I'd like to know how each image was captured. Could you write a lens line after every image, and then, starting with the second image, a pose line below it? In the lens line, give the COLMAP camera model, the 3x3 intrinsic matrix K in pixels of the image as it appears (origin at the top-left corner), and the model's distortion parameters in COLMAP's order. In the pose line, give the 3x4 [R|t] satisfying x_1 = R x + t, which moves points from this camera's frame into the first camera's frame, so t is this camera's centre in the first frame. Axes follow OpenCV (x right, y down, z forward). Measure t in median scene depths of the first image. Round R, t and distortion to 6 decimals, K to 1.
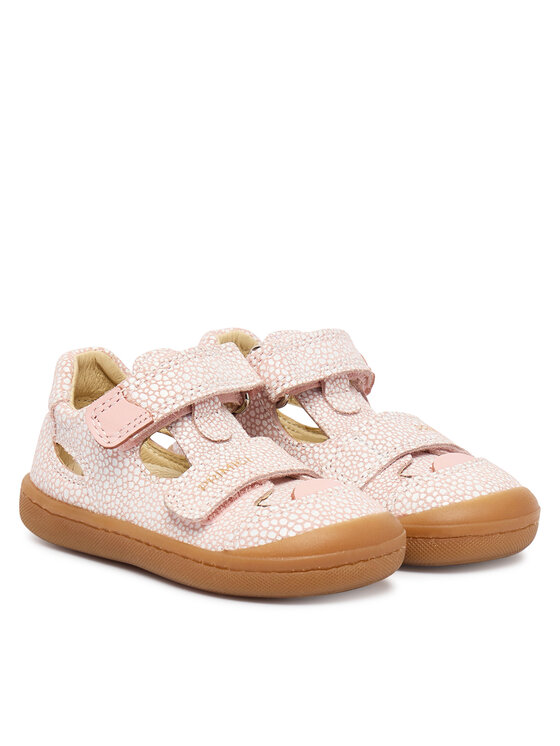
lens RADIAL K [[2195.2, 0, 280.0], [0, 2195.2, 373.0], [0, 0, 1]] dist [-0.043058, -0.043965]
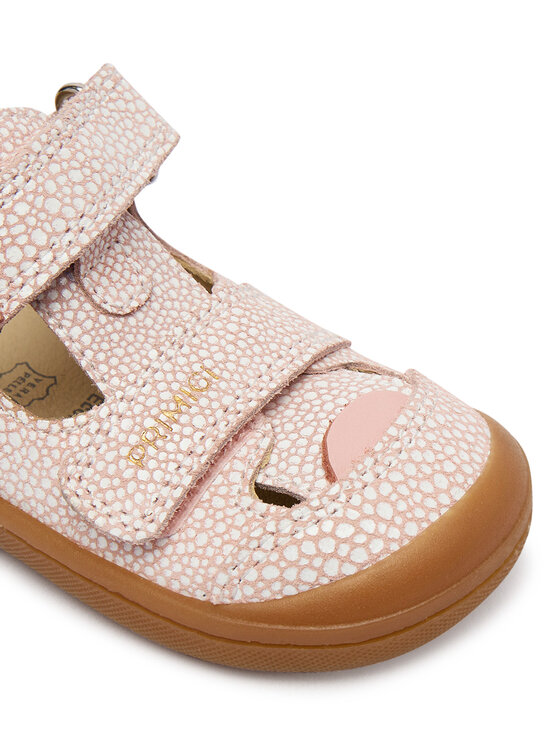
lens RADIAL K [[1398.6, 0, 280.0], [0, 1398.6, 373.0], [0, 0, 1]] dist [-0.135278, 0.026699]
pose [[0.972148, -0.173129, 0.157968, -0.050411], [0.068861, 0.855274, 0.513580, -0.123777], [-0.224021, -0.488398, 0.843375, 0.742561]]
